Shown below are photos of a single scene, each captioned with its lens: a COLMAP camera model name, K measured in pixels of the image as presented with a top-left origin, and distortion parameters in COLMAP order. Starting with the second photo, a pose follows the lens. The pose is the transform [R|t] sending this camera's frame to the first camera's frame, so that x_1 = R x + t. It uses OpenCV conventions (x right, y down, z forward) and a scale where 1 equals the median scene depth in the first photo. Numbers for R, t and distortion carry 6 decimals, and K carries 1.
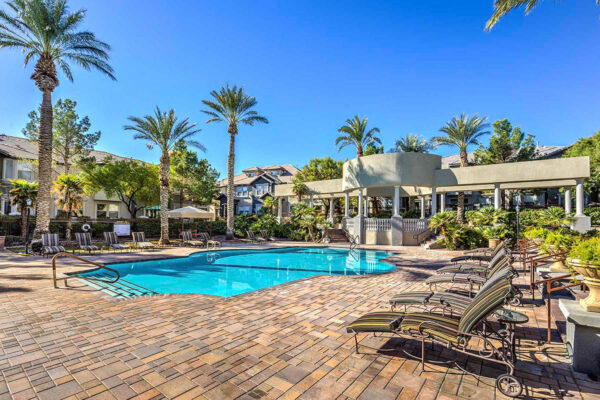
lens RADIAL K [[289.2, 0, 343.3], [0, 289.2, 187.7], [0, 0, 1]] dist [0.000429, 0.000151]
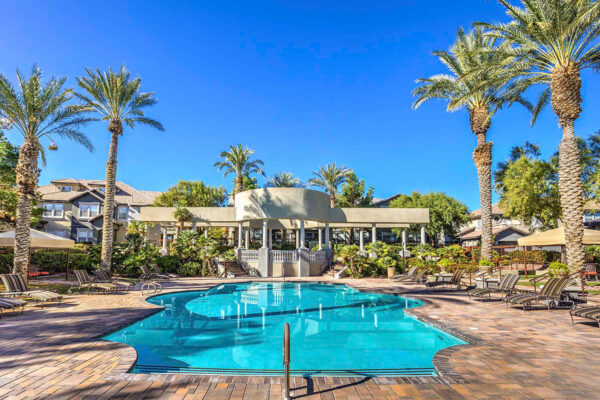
lens RADIAL K [[271.8, 0, 304.0], [0, 271.8, 202.4], [0, 0, 1]] dist [-0.016223, 0.000420]
pose [[0.823743, 0.104494, 0.557250, -0.345299], [-0.067754, 0.993969, -0.086231, 0.015984], [-0.562900, 0.033276, 0.825855, 0.160182]]
